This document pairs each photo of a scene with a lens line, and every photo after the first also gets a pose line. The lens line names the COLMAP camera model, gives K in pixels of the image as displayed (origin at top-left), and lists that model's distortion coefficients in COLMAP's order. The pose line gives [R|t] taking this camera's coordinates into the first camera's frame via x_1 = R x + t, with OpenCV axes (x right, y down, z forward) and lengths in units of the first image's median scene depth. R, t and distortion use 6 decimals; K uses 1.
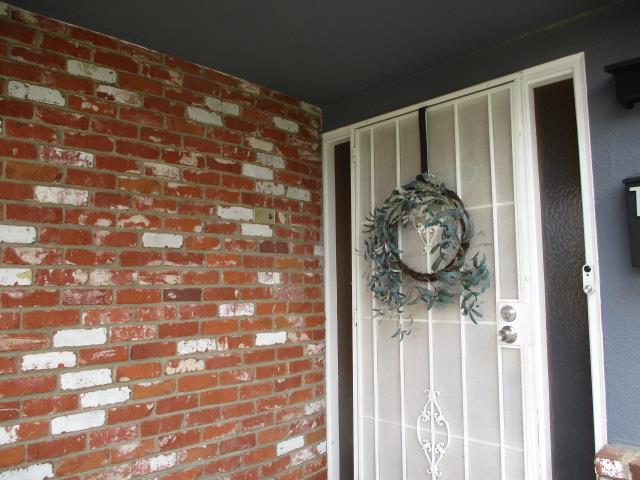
lens RADIAL K [[534.1, 0, 319.0], [0, 534.1, 239.0], [0, 0, 1]] dist [-0.013771, 0.000304]
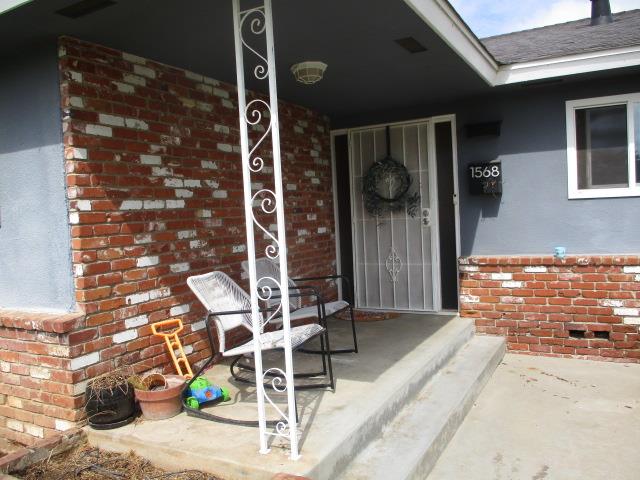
lens RADIAL K [[534.1, 0, 321.3], [0, 534.1, 239.3], [0, 0, 1]] dist [-0.013771, 0.000304]
pose [[0.955447, -0.045397, 0.291652, -0.769224], [0.007990, 0.991717, 0.128190, -0.061260], [-0.295056, -0.120148, 0.947896, -1.140058]]
